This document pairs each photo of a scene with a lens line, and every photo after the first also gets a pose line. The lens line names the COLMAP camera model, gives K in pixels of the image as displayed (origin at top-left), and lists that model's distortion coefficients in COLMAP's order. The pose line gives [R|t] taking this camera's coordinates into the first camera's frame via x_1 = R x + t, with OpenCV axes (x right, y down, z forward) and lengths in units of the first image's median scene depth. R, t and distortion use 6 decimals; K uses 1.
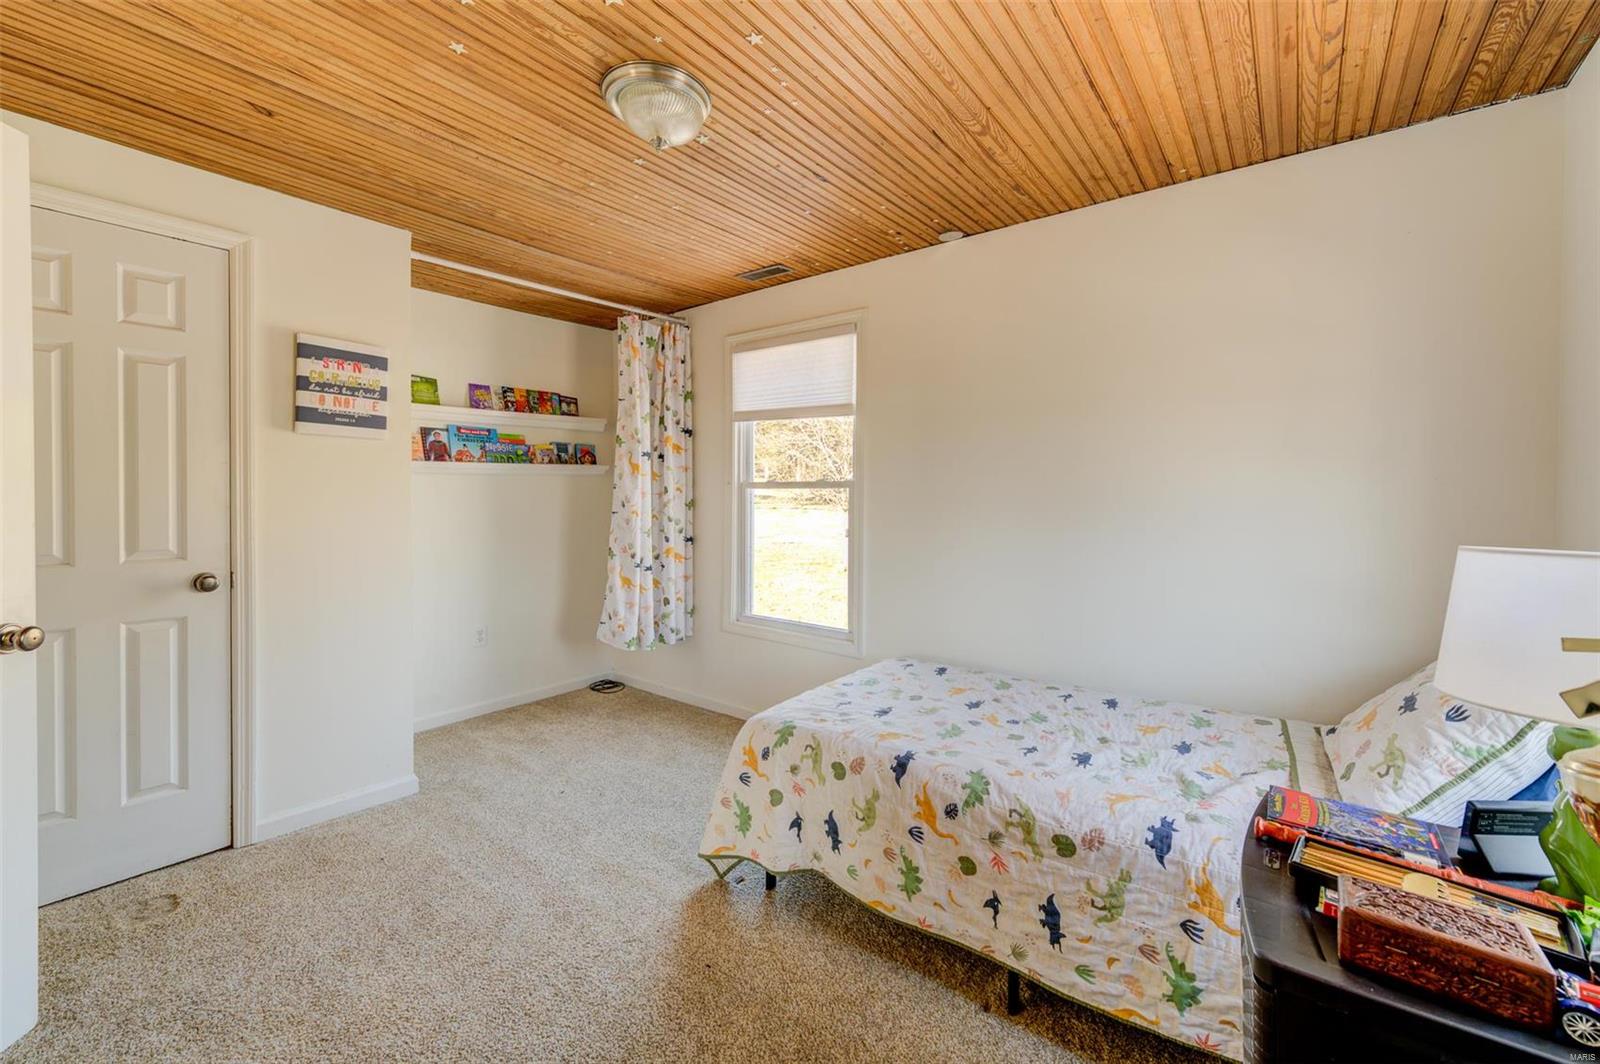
lens RADIAL K [[632.0, 0, 826.1], [0, 632.0, 516.6], [0, 0, 1]] dist [0.000260, -0.000235]
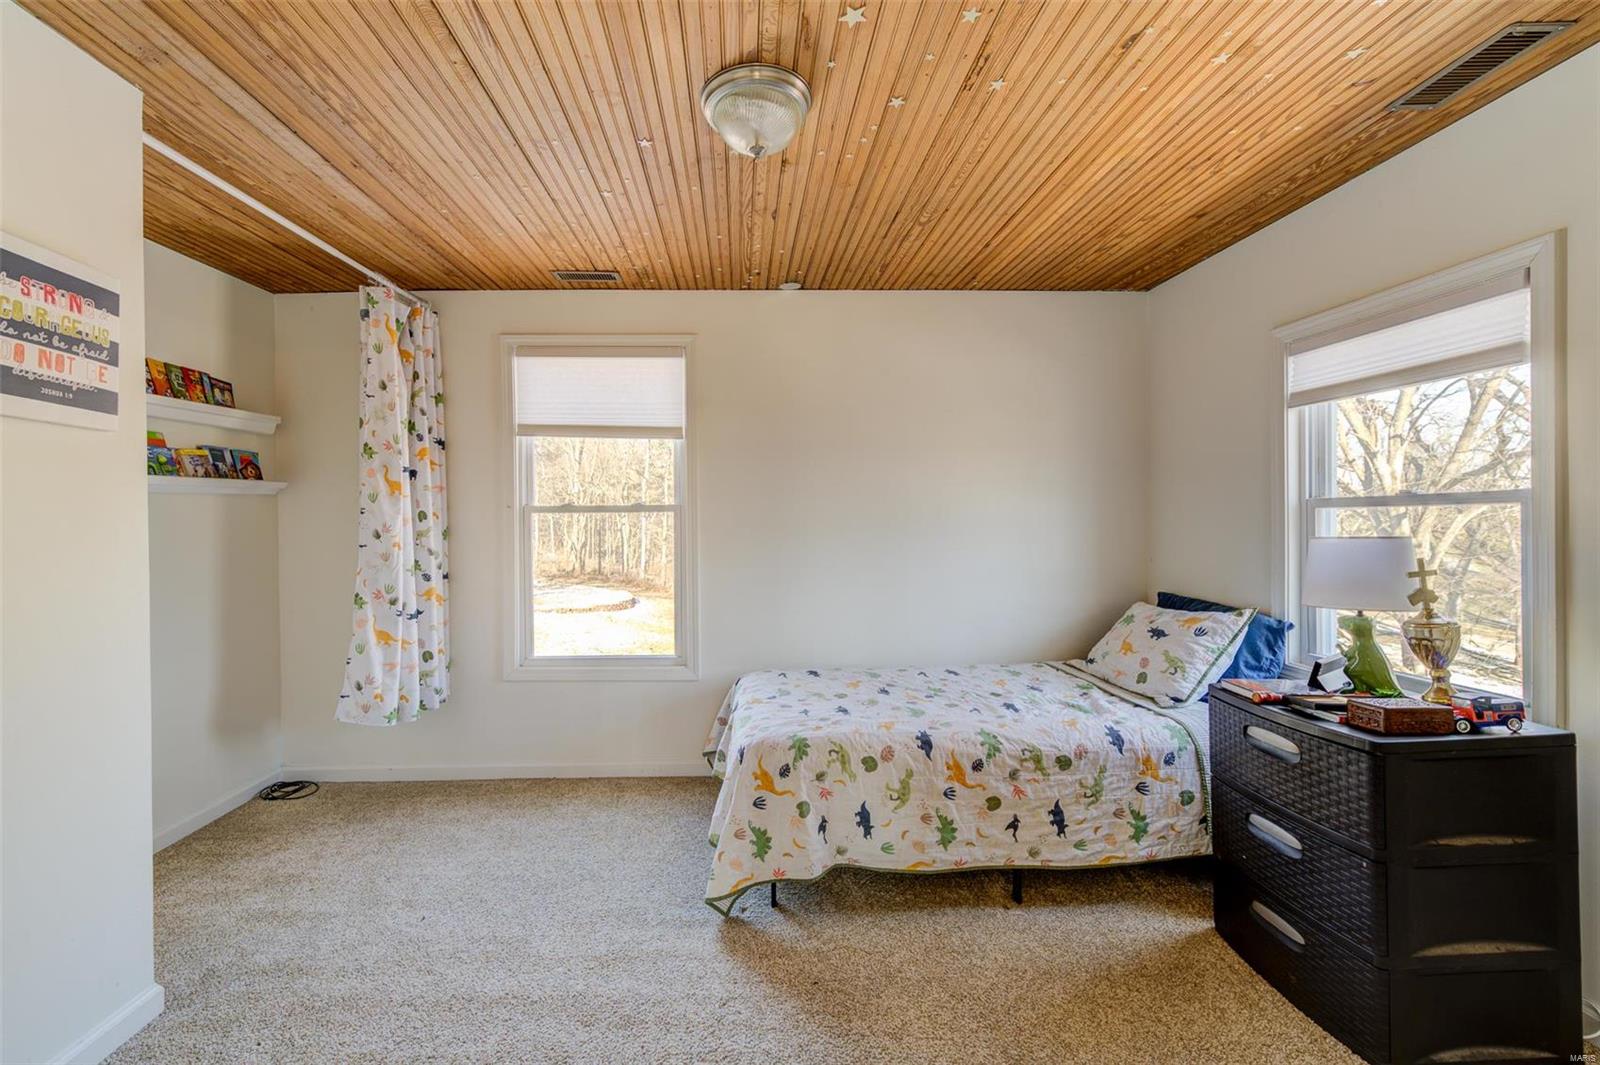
lens RADIAL K [[633.5, 0, 766.0], [0, 633.5, 537.9], [0, 0, 1]] dist [0.002096, -0.000008]
pose [[0.790813, -0.028554, 0.611391, -0.688274], [0.031888, 0.999477, 0.005433, -0.007881], [-0.611226, 0.015199, 0.791310, 0.188939]]
